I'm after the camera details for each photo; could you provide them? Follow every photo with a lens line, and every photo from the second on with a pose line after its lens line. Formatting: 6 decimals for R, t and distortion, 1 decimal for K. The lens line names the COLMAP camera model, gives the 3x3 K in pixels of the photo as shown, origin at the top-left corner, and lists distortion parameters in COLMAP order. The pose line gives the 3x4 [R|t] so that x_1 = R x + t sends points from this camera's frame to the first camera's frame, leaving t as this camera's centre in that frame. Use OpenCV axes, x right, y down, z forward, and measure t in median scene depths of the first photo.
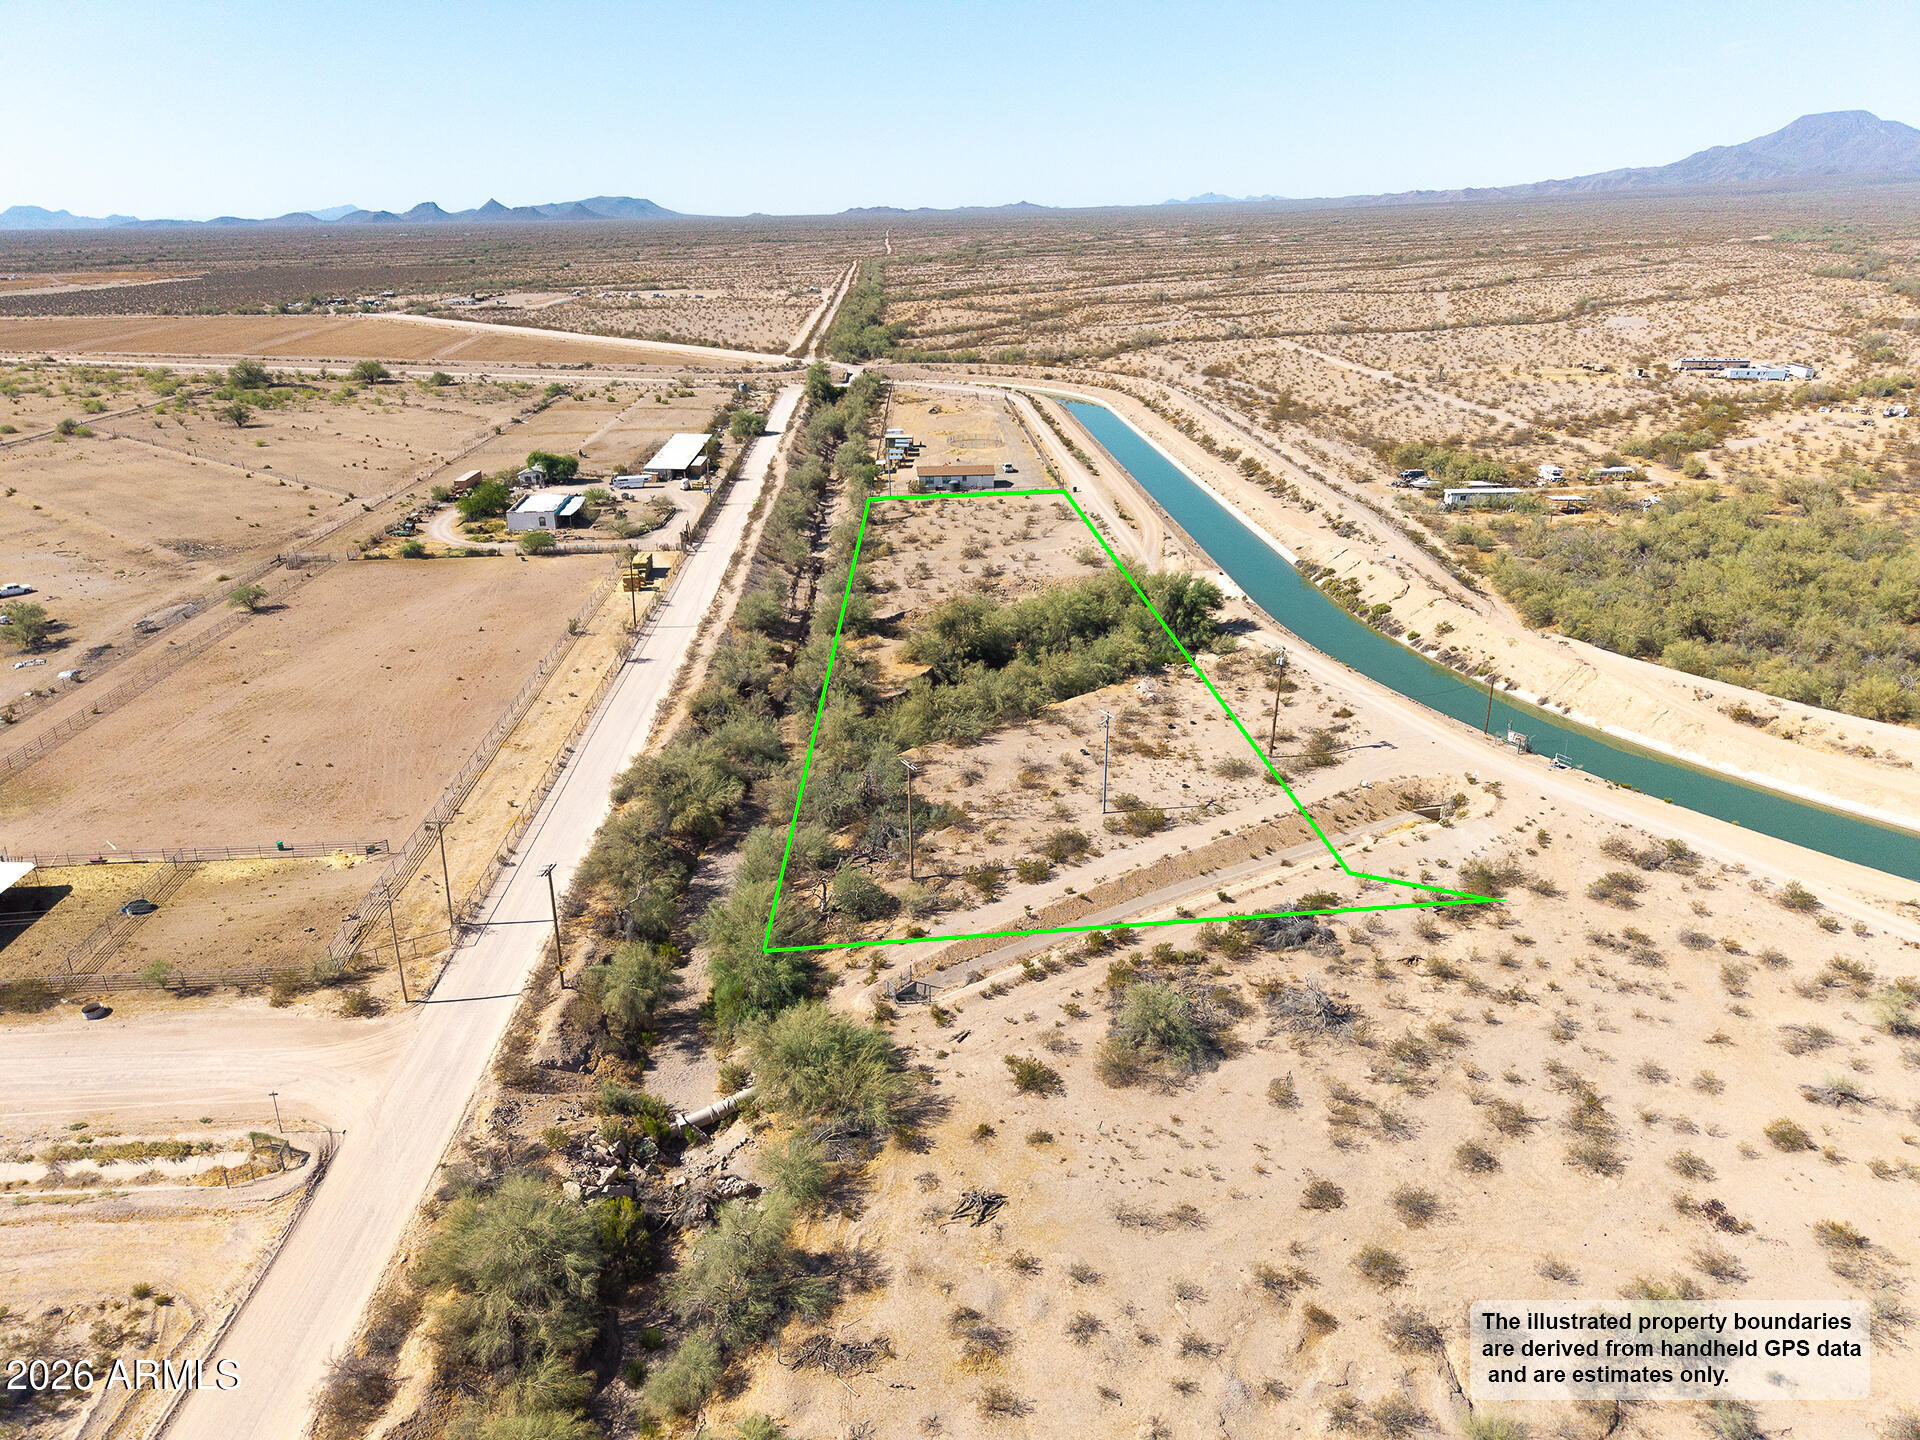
lens RADIAL K [[1282.1, 0, 961.9], [0, 1282.1, 711.5], [0, 0, 1]] dist [0.023396, -0.023069]
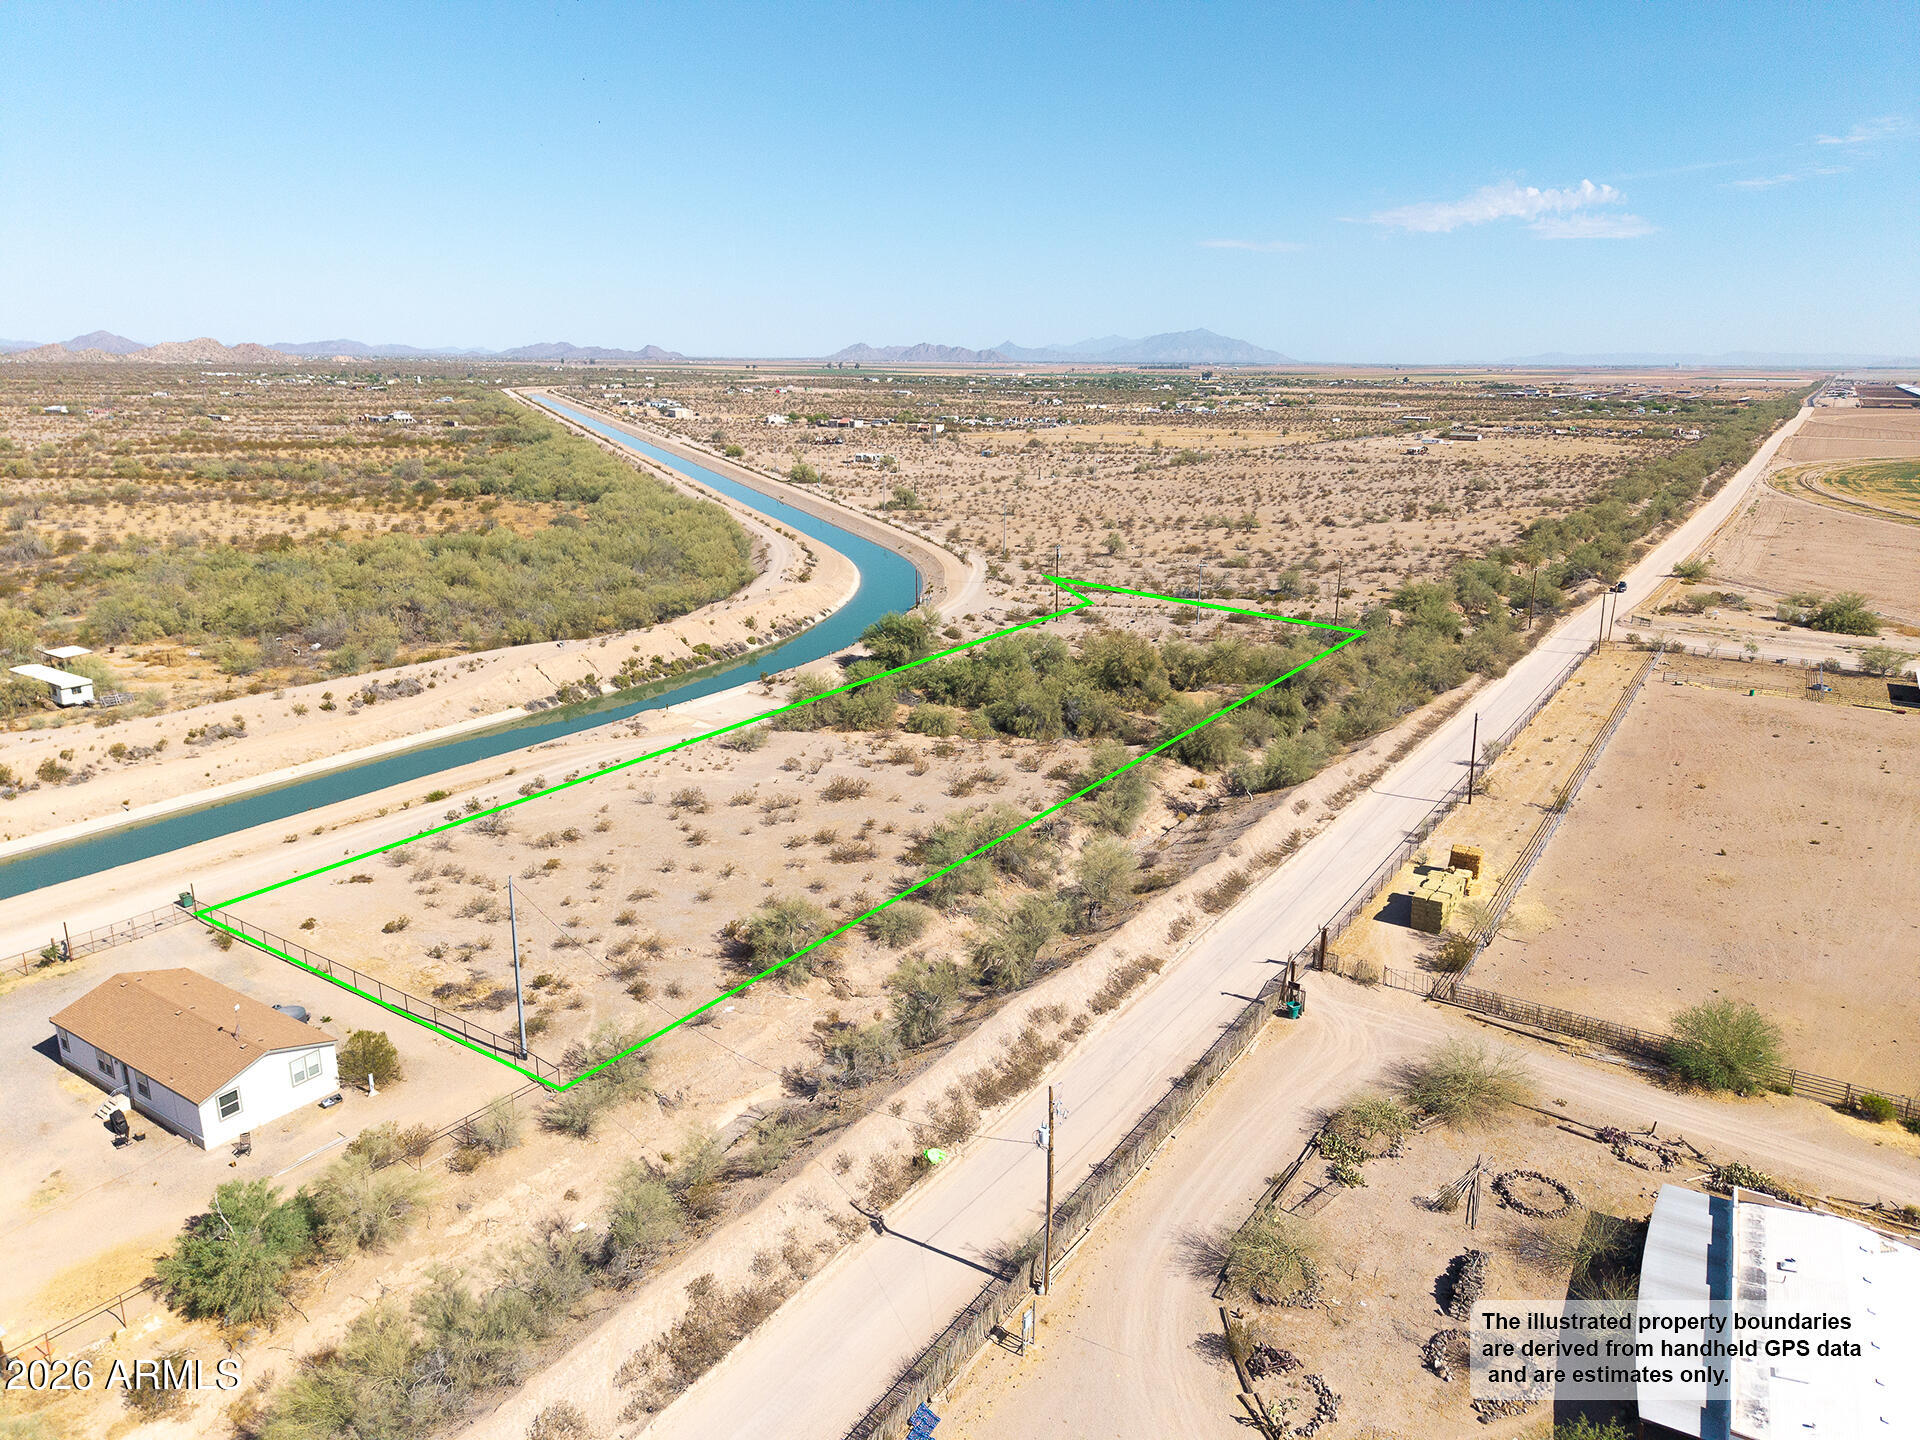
lens RADIAL K [[1282.1, 0, 959.5], [0, 1282.1, 717.9], [0, 0, 1]] dist [0.023396, -0.023069]
pose [[-0.802579, -0.159409, 0.574852, -0.553608], [0.213100, 0.823441, 0.525864, -0.684685], [-0.557185, 0.544548, -0.626907, 2.034629]]
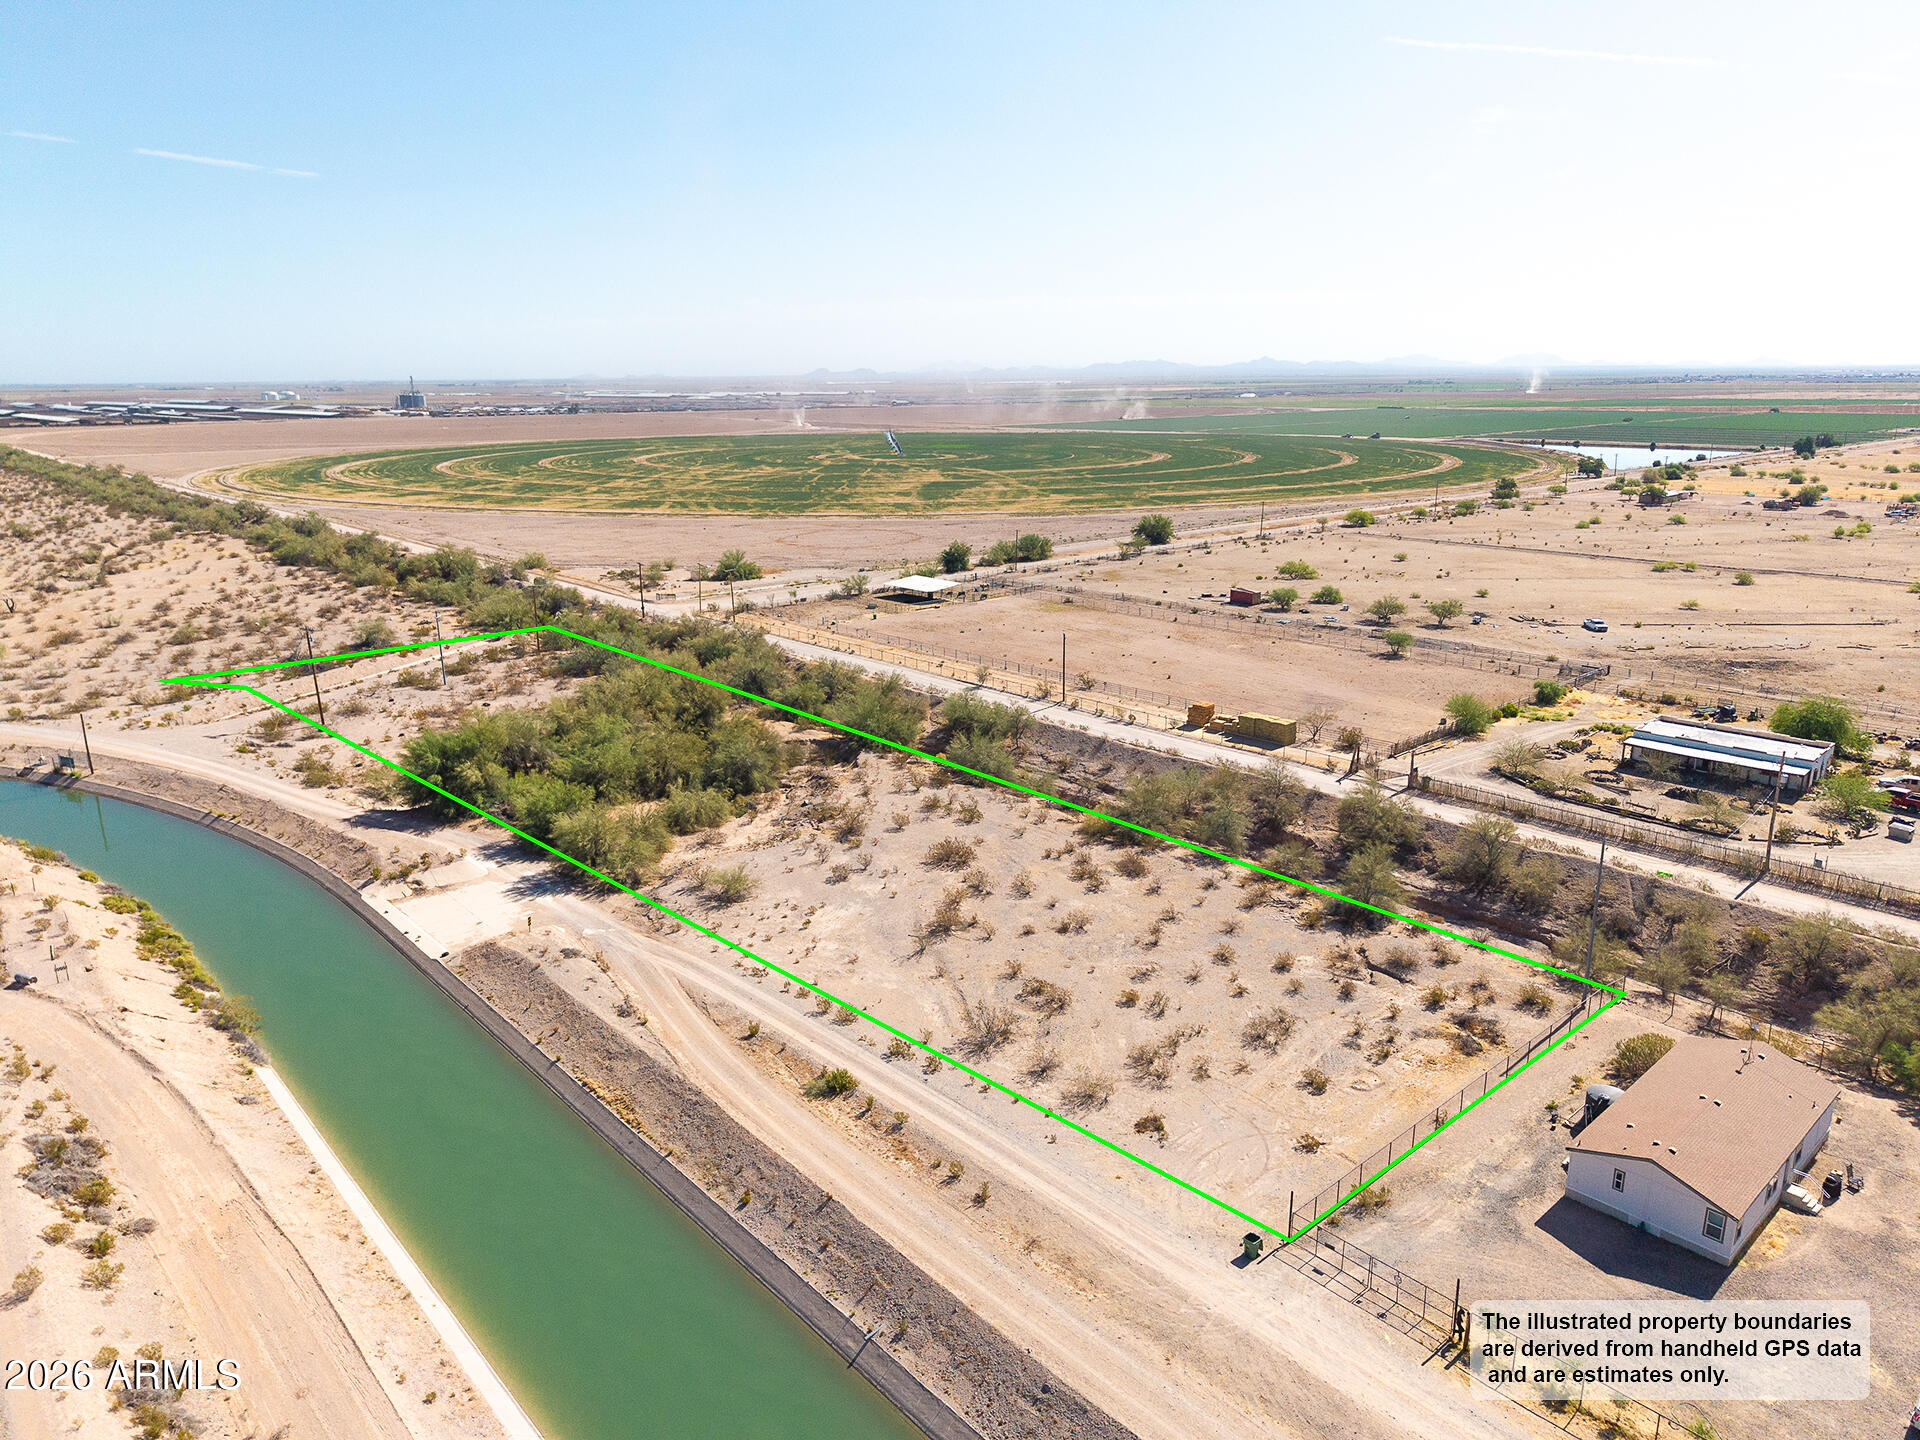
lens RADIAL K [[1282.1, 0, 961.7], [0, 1282.1, 710.4], [0, 0, 1]] dist [0.023396, -0.023069]
pose [[-0.779655, 0.172094, -0.602098, 0.478025], [-0.211488, 0.832640, 0.511843, -0.682130], [0.589416, 0.526397, -0.612776, 1.998539]]
